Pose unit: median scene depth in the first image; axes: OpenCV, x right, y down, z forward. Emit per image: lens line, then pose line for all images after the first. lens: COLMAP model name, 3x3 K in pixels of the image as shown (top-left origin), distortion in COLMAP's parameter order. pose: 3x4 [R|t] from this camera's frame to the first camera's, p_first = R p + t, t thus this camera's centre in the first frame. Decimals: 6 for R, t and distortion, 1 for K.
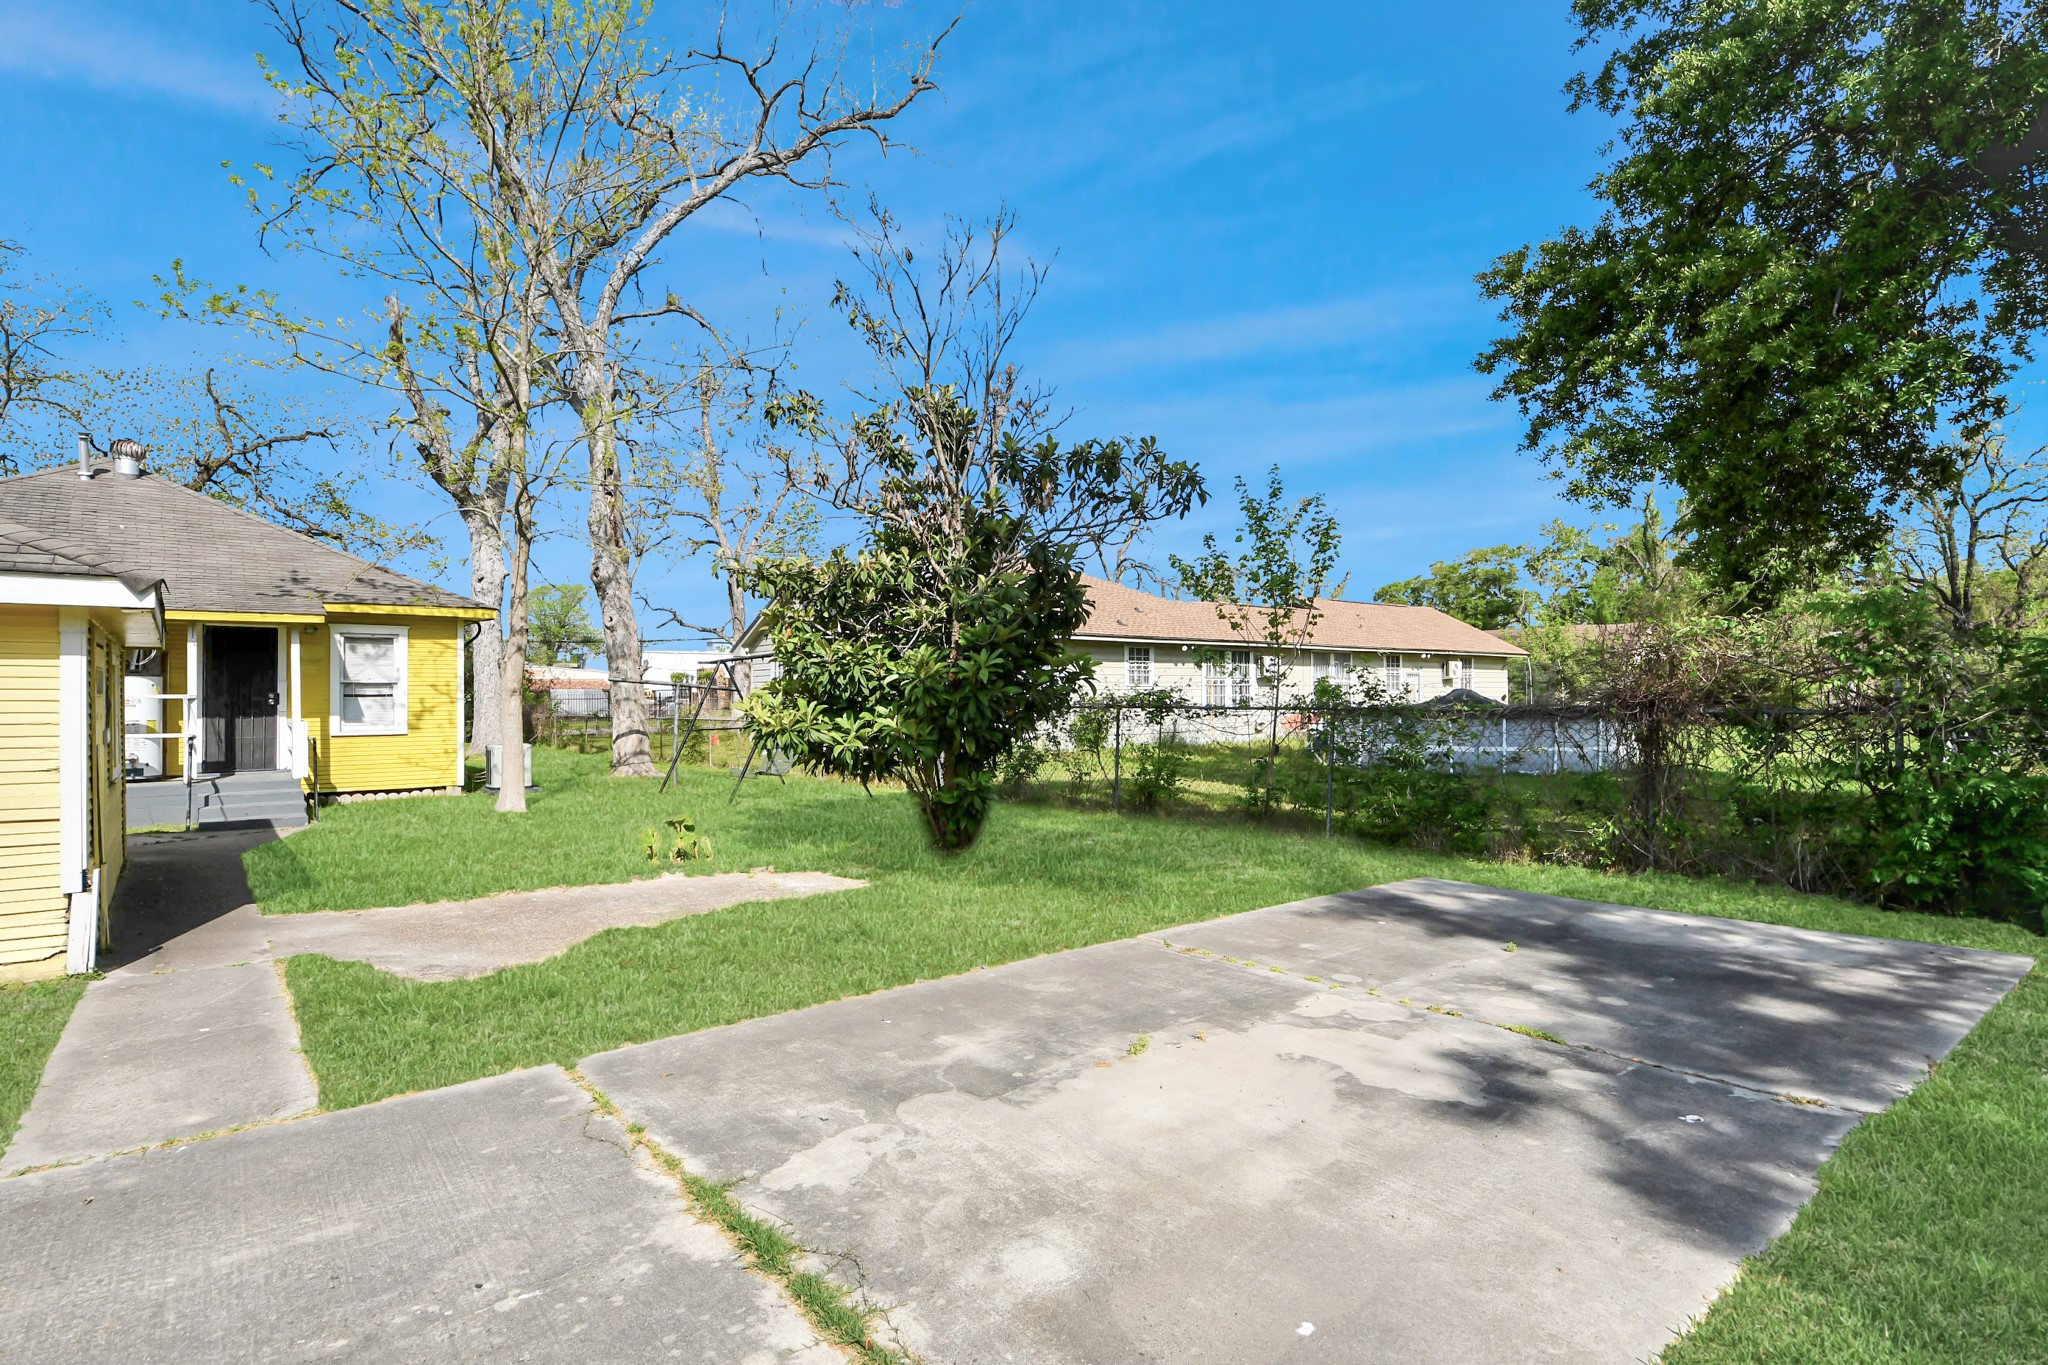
lens RADIAL K [[1050.3, 0, 1012.8], [0, 1050.3, 686.5], [0, 0, 1]] dist [-0.000895, -0.000348]
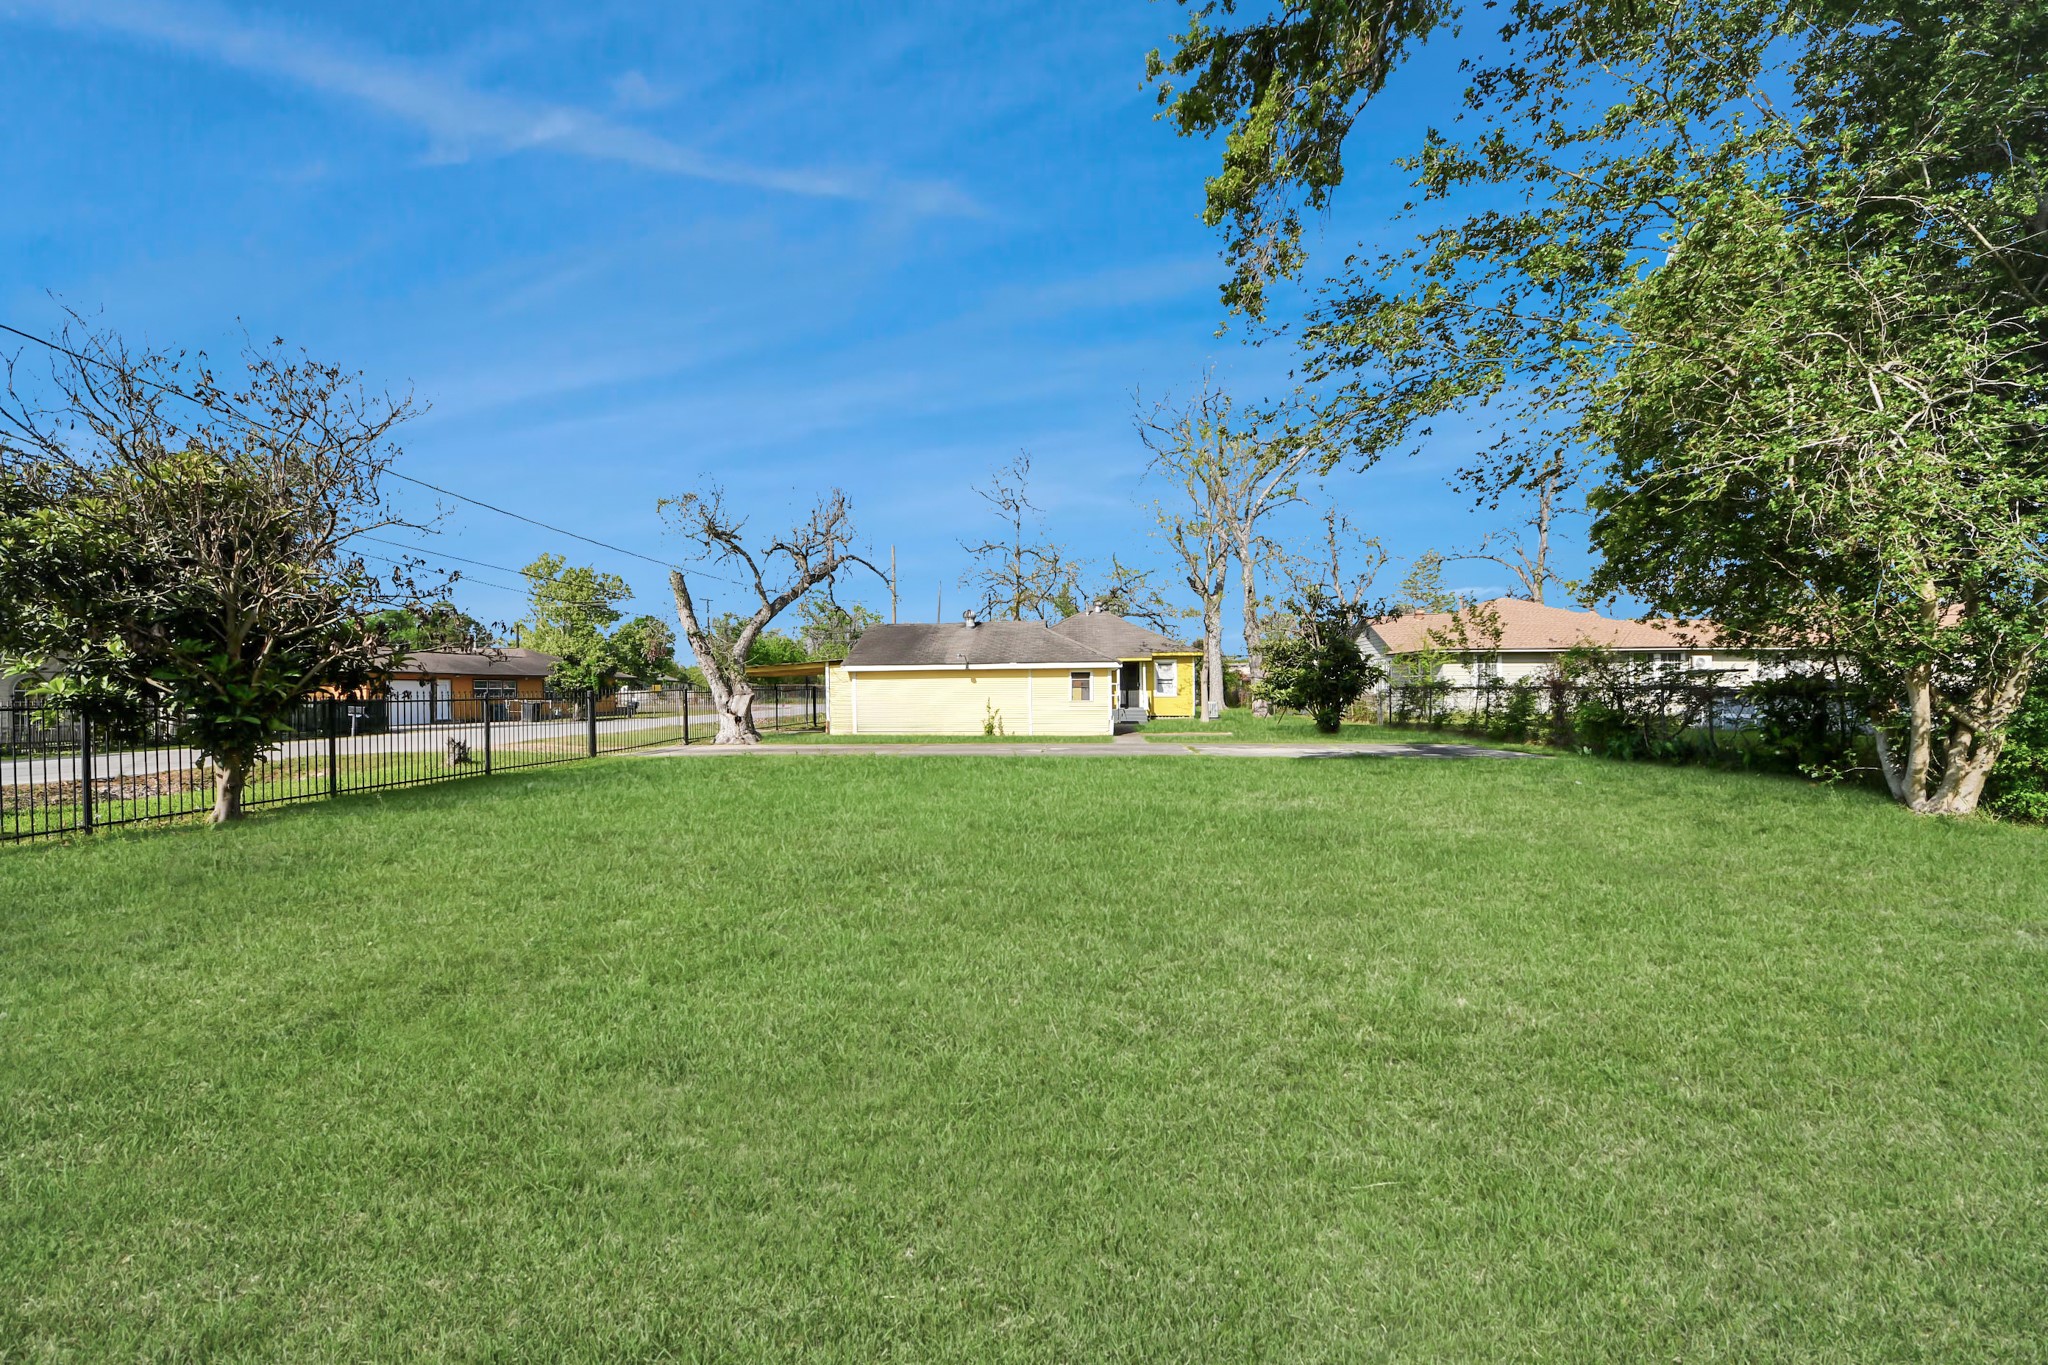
lens RADIAL K [[727.7, 0, 1015.3], [0, 727.7, 686.7], [0, 0, 1]] dist [0.000906, -0.006457]
pose [[0.715354, 0.002400, -0.698758, 0.748226], [0.008980, 0.999880, 0.012628, -0.016482], [0.698704, -0.015308, 0.715247, -1.101505]]
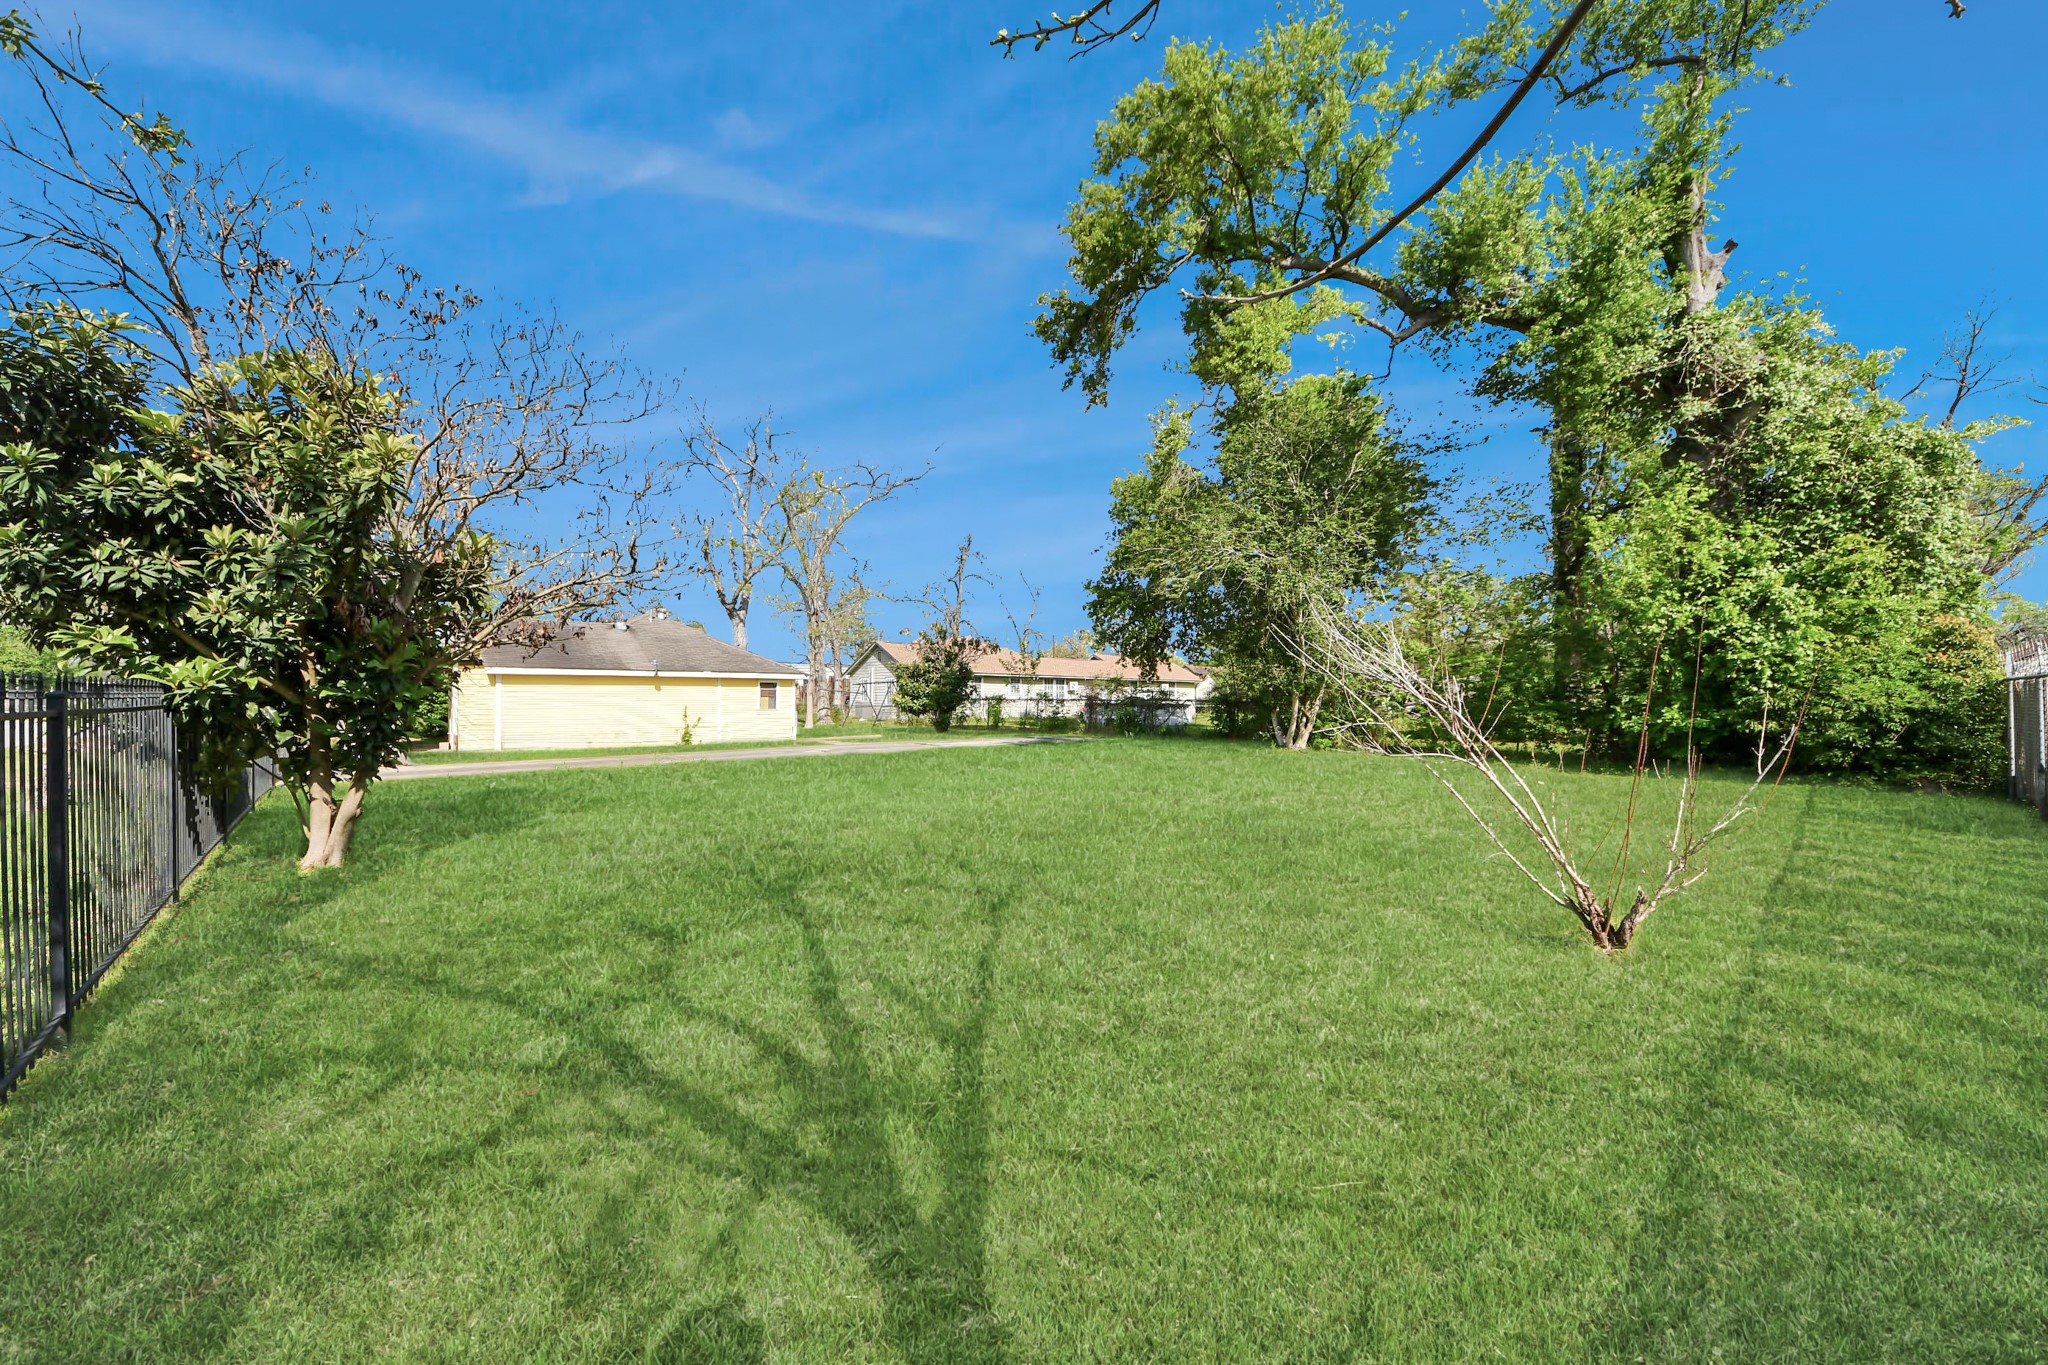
lens RADIAL K [[727.7, 0, 1015.3], [0, 727.7, 686.7], [0, 0, 1]] dist [0.000906, -0.006457]
pose [[0.998137, 0.011209, 0.059981, 0.059239], [-0.010981, 0.999931, -0.004141, -0.016460], [-0.060023, 0.003474, 0.998191, -1.761710]]
